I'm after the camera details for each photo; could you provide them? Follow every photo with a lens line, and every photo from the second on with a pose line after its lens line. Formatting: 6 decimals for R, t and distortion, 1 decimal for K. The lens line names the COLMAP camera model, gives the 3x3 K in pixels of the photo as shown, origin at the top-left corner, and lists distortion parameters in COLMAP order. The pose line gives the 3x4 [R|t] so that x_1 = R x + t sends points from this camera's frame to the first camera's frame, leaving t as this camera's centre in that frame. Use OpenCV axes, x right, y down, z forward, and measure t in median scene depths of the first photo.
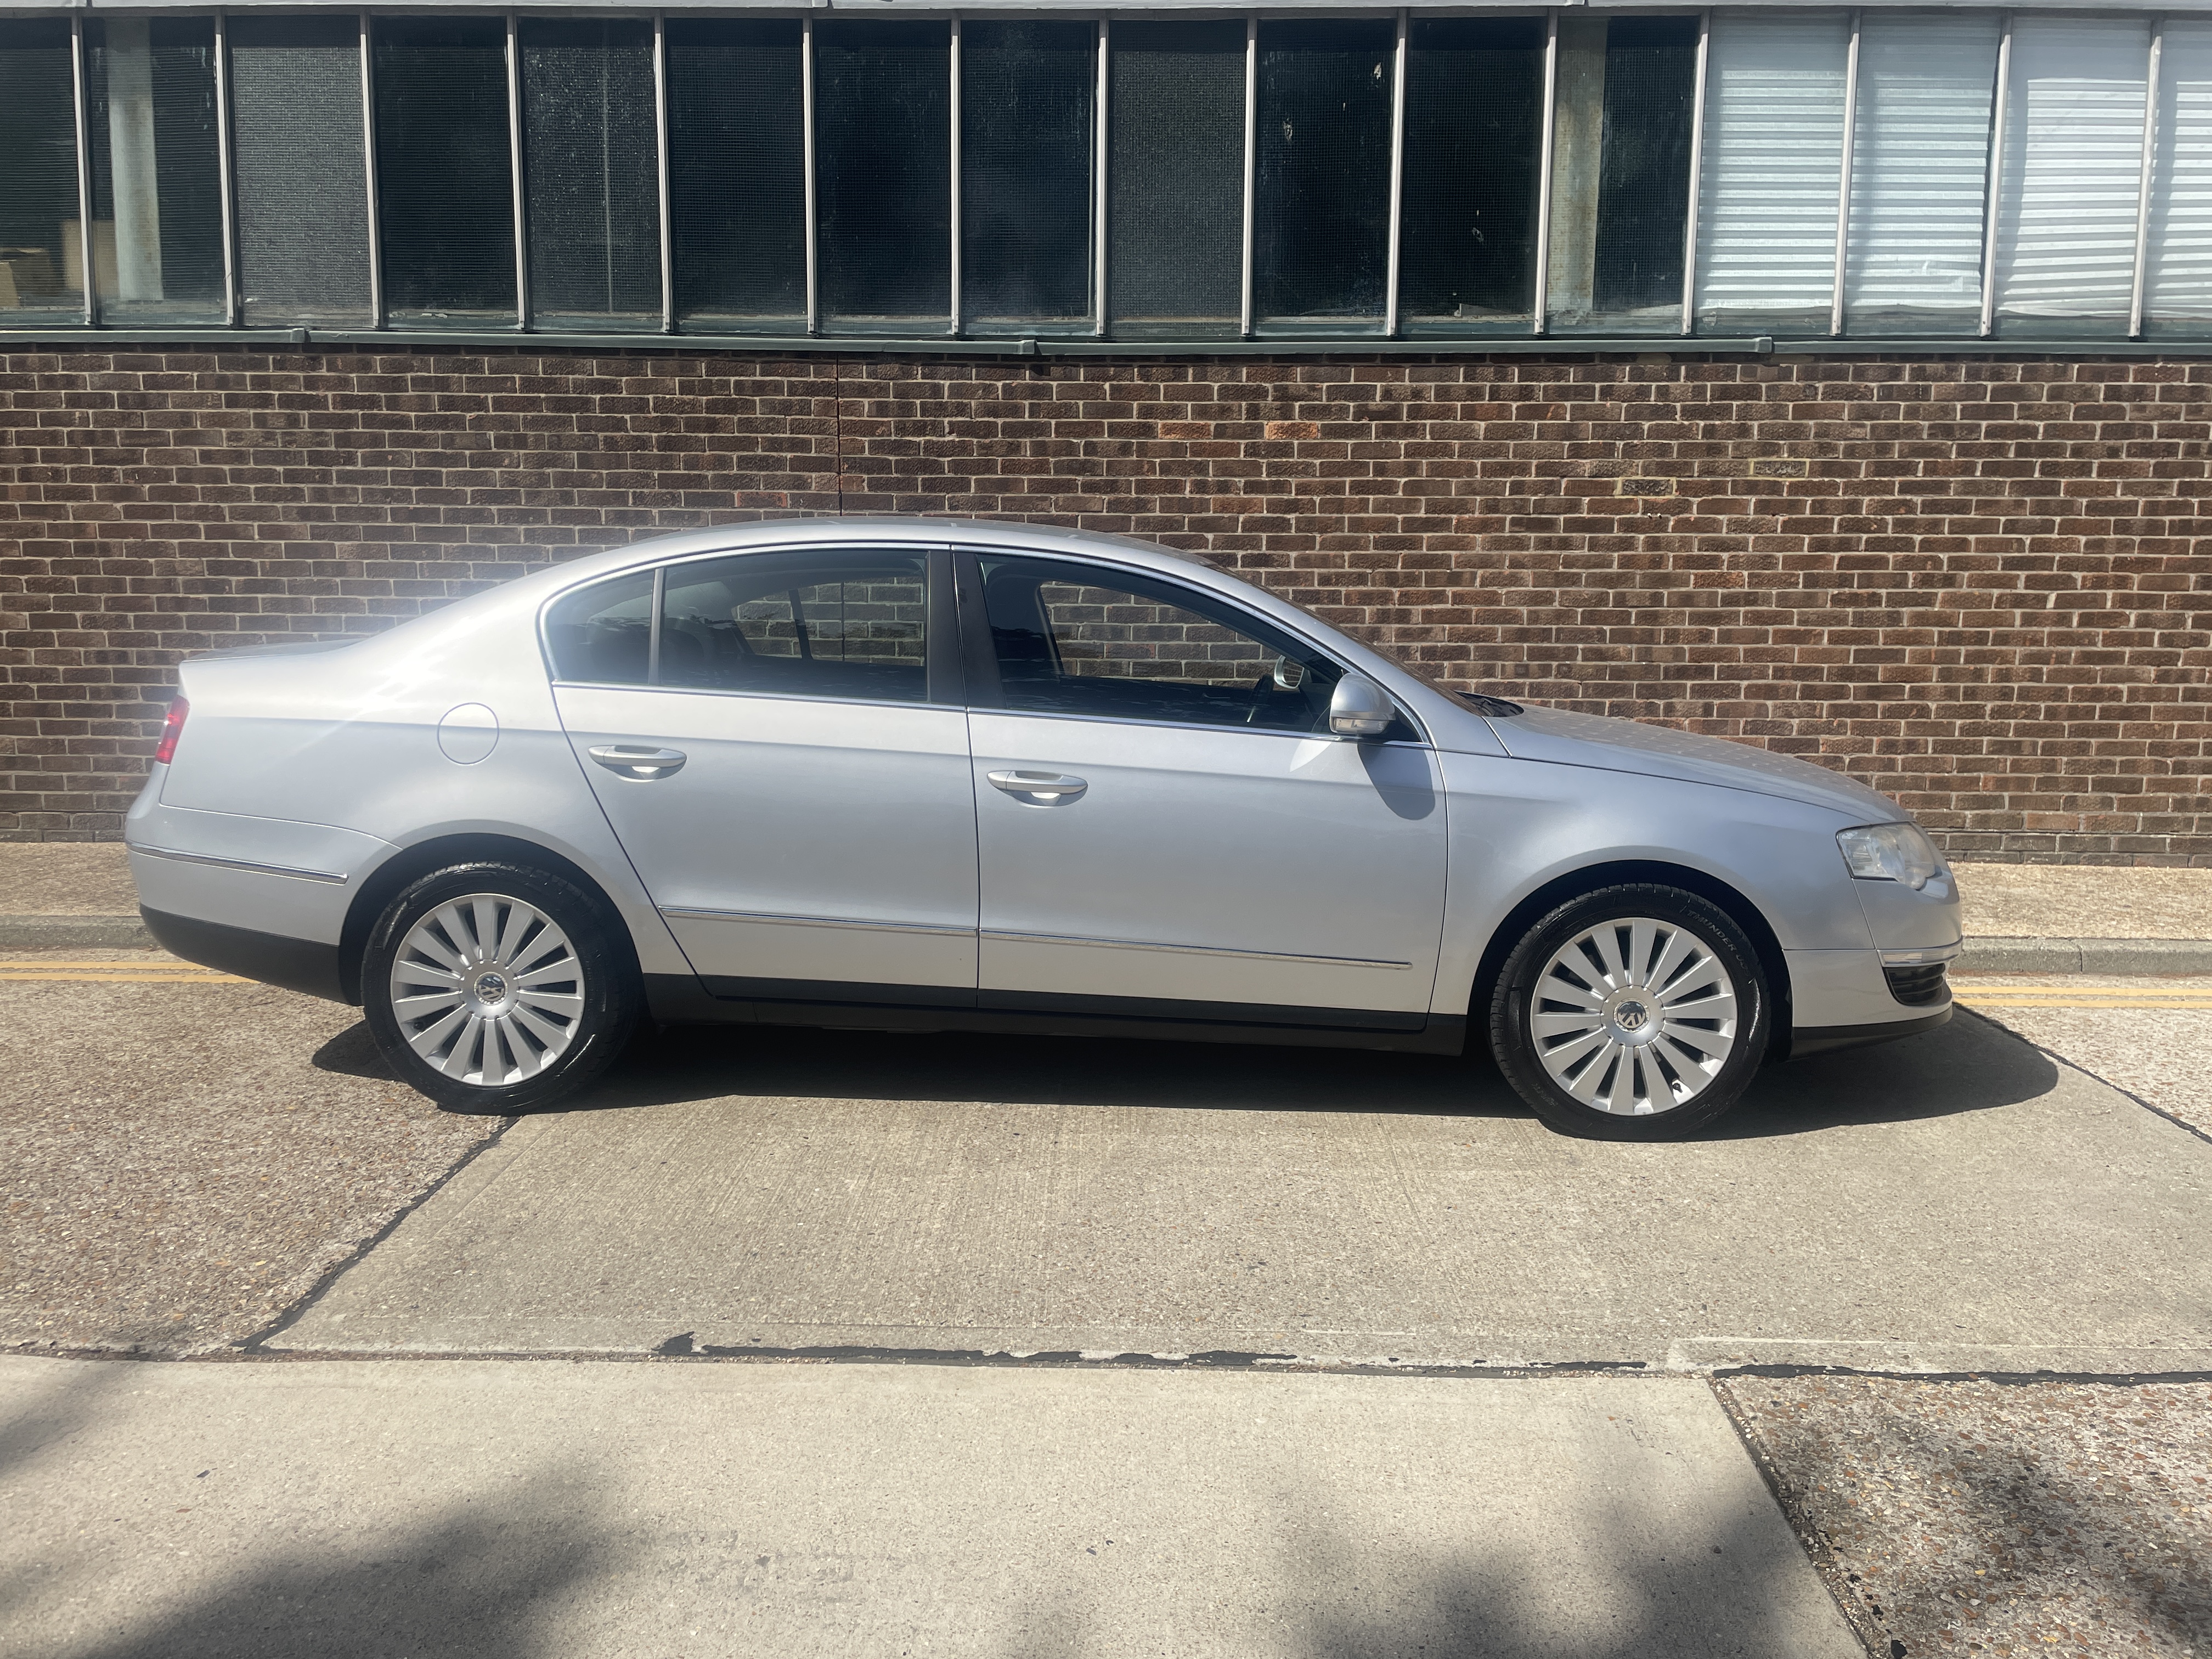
lens RADIAL K [[1672.7, 0, 1122.1], [0, 1672.7, 816.7], [0, 0, 1]] dist [0.088145, -0.117446]
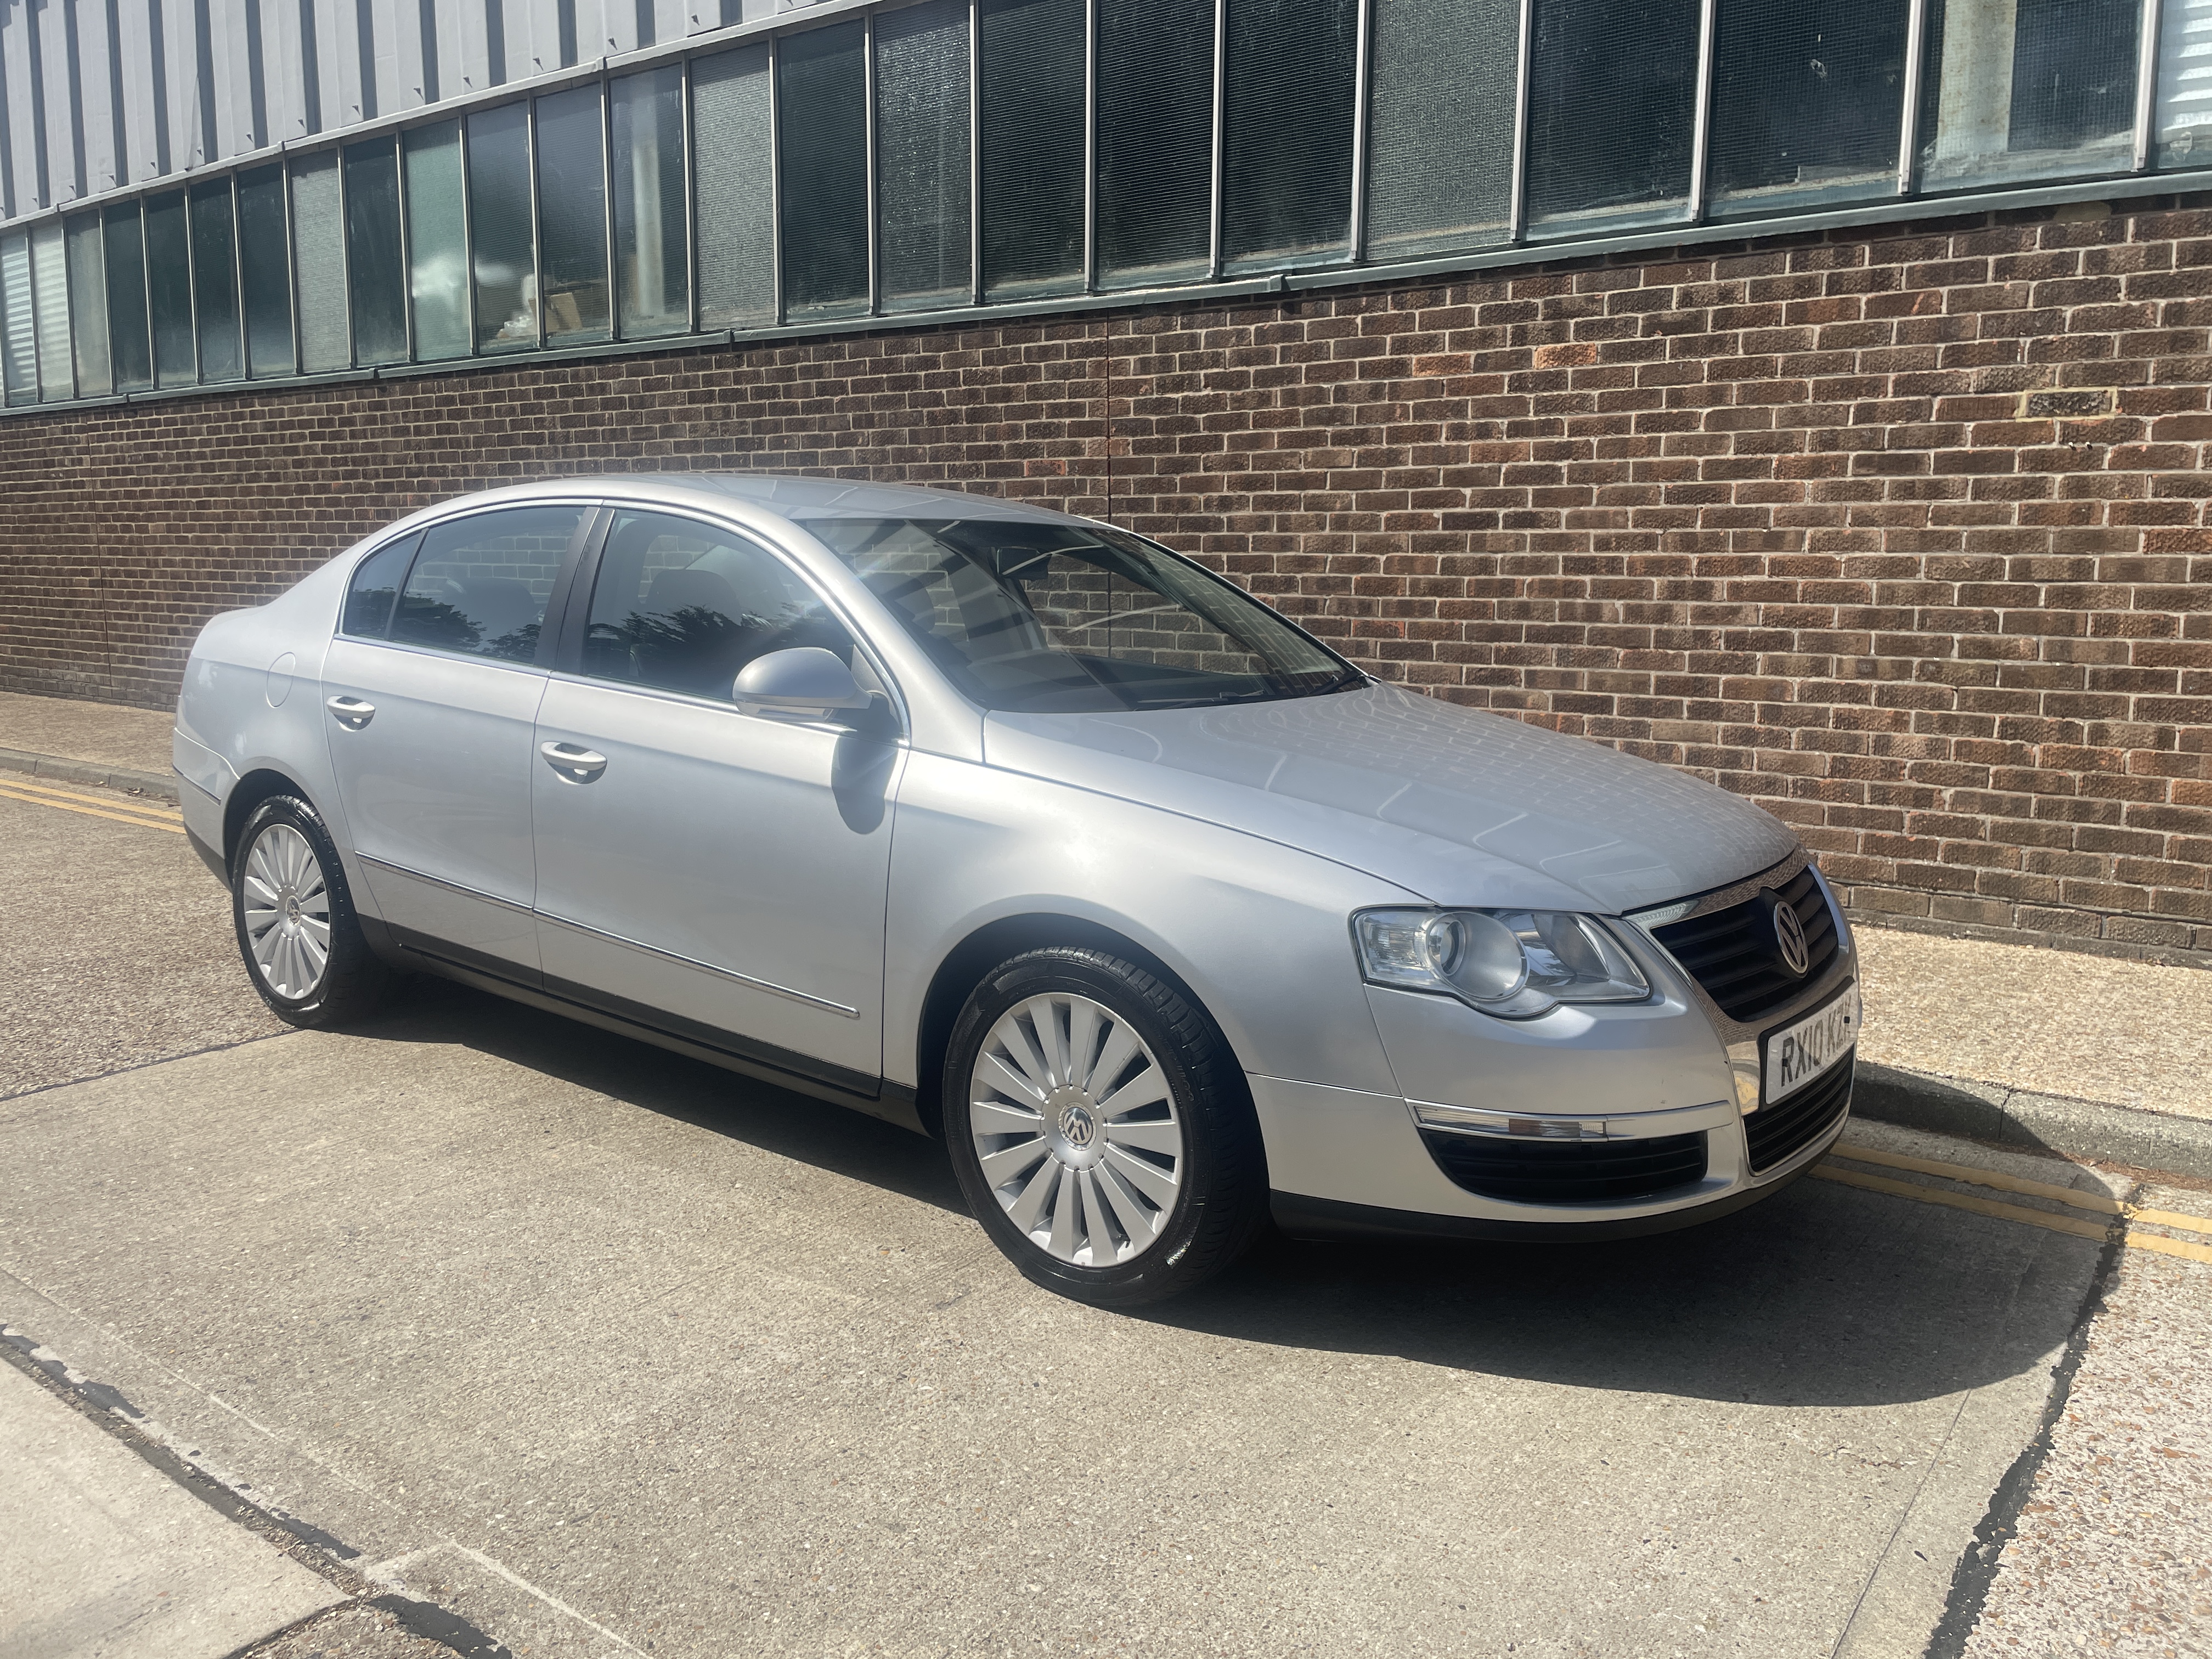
lens RADIAL K [[1672.7, 0, 1116.9], [0, 1672.7, 809.2], [0, 0, 1]] dist [0.088145, -0.117446]
pose [[0.816909, 0.083582, -0.570679, 0.404231], [-0.079881, 0.996304, 0.031572, -0.024716], [0.571209, 0.019795, 0.820566, 0.229750]]
